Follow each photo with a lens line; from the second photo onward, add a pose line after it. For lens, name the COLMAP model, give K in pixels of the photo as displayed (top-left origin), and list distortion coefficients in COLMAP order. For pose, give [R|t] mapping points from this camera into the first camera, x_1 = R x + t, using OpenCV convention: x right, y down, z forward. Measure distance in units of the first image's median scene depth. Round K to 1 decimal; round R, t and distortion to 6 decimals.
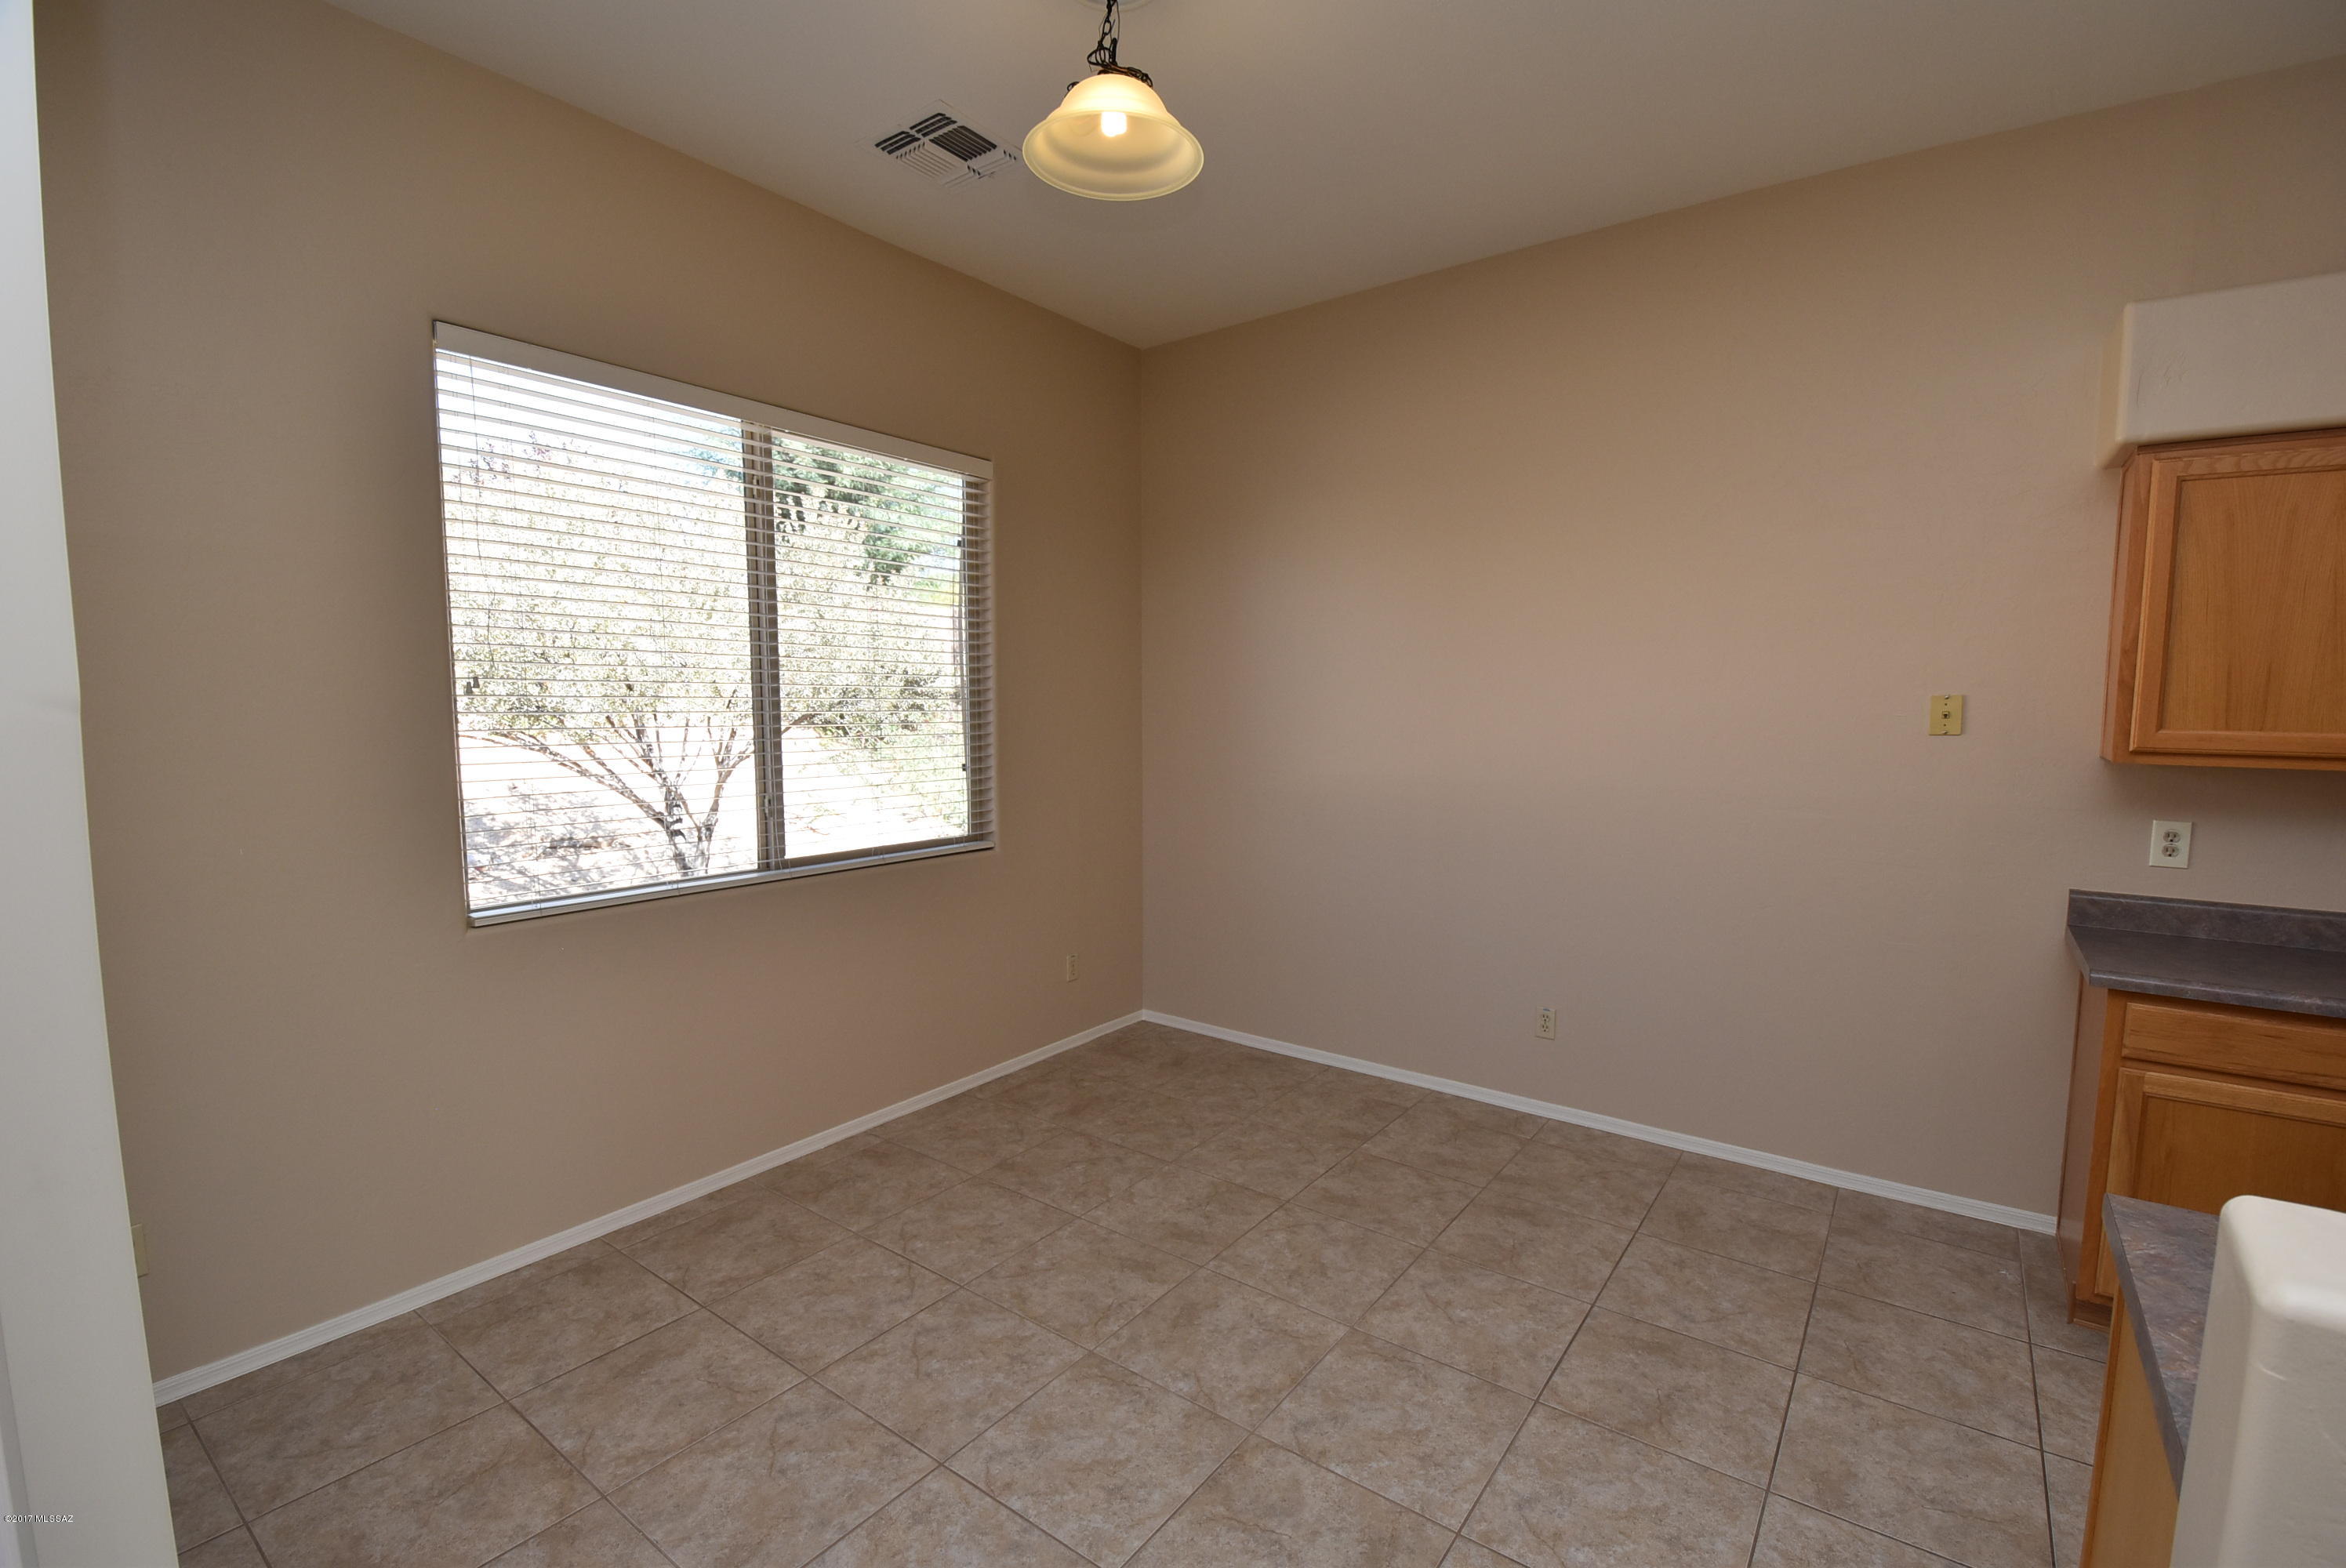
lens RADIAL K [[1033.4, 0, 1186.0], [0, 1033.4, 790.0], [0, 0, 1]] dist [0.000206, -0.012669]
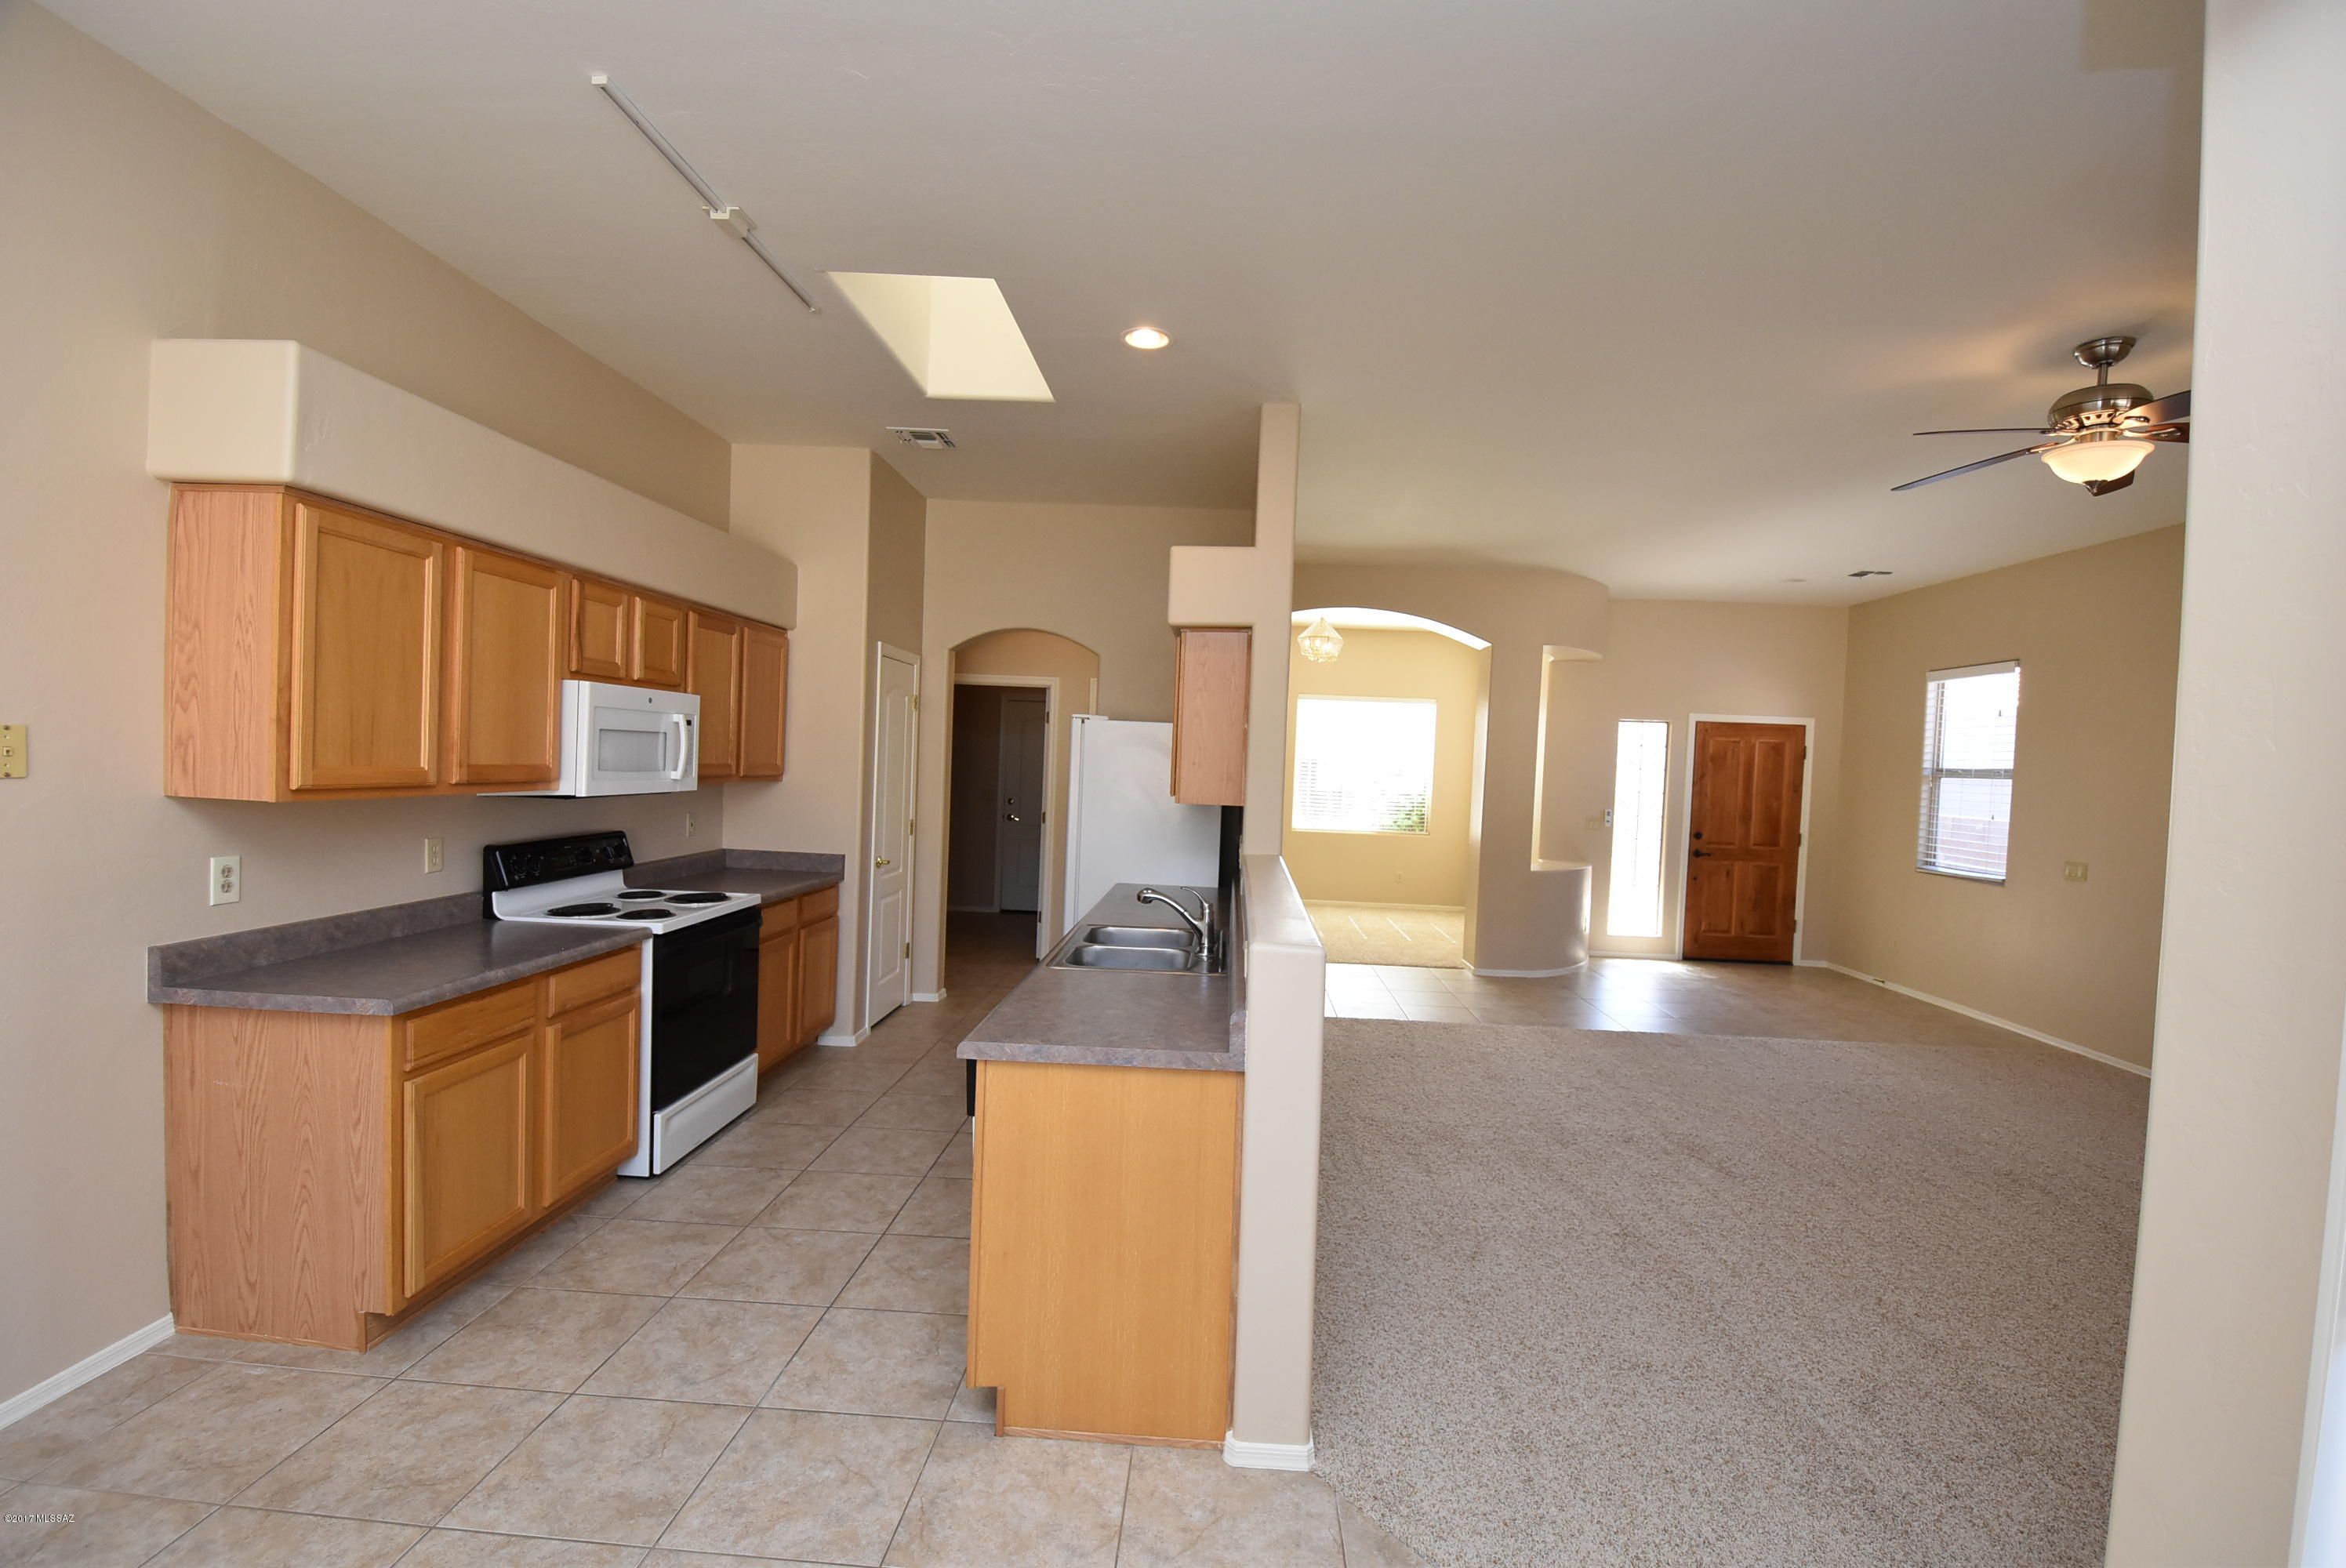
lens RADIAL K [[1033.4, 0, 1178.3], [0, 1033.4, 791.4], [0, 0, 1]] dist [0.000206, -0.012669]
pose [[-0.558238, -0.051839, 0.828060, -0.397043], [0.031525, 0.996000, 0.083606, -0.093090], [-0.829082, 0.072776, -0.554371, 0.841169]]
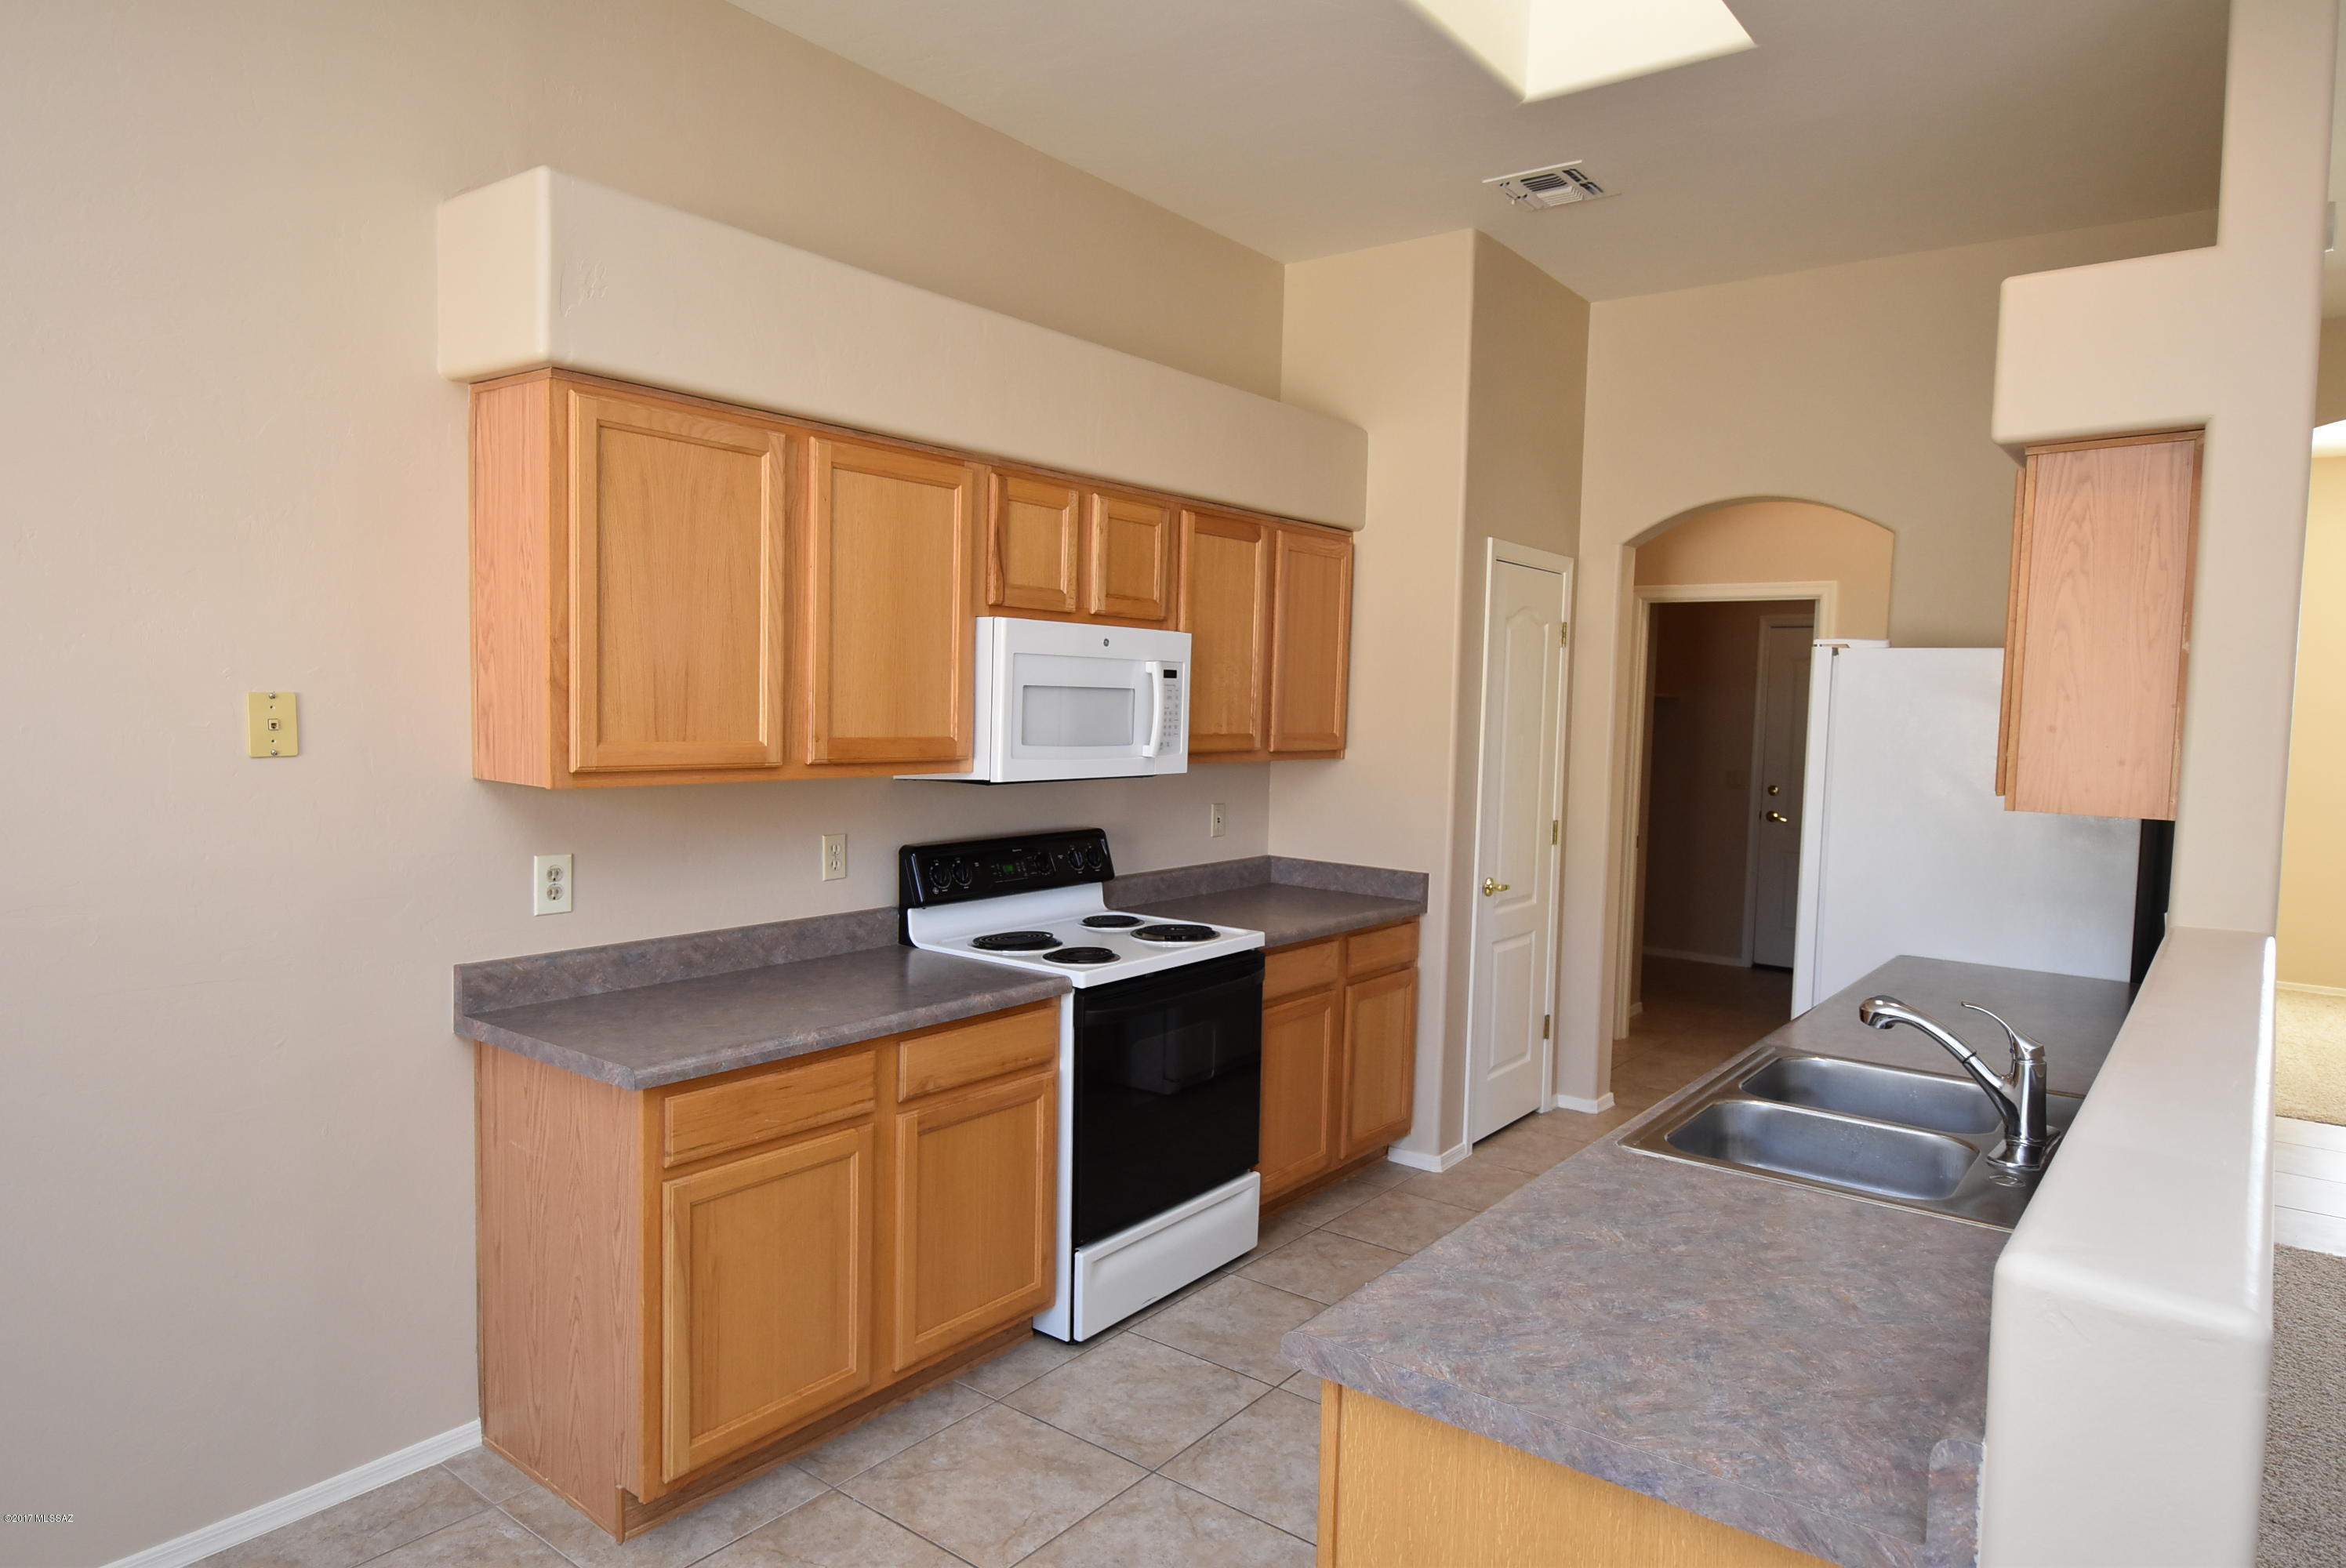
lens RADIAL K [[1395.4, 0, 1186.2], [0, 1395.4, 790.8], [0, 0, 1]] dist [0.014086, -0.015140]
pose [[0.012793, -0.071318, 0.997372, -0.108089], [0.064750, 0.995419, 0.070348, -0.067960], [-0.997820, 0.063680, 0.017352, 0.529743]]
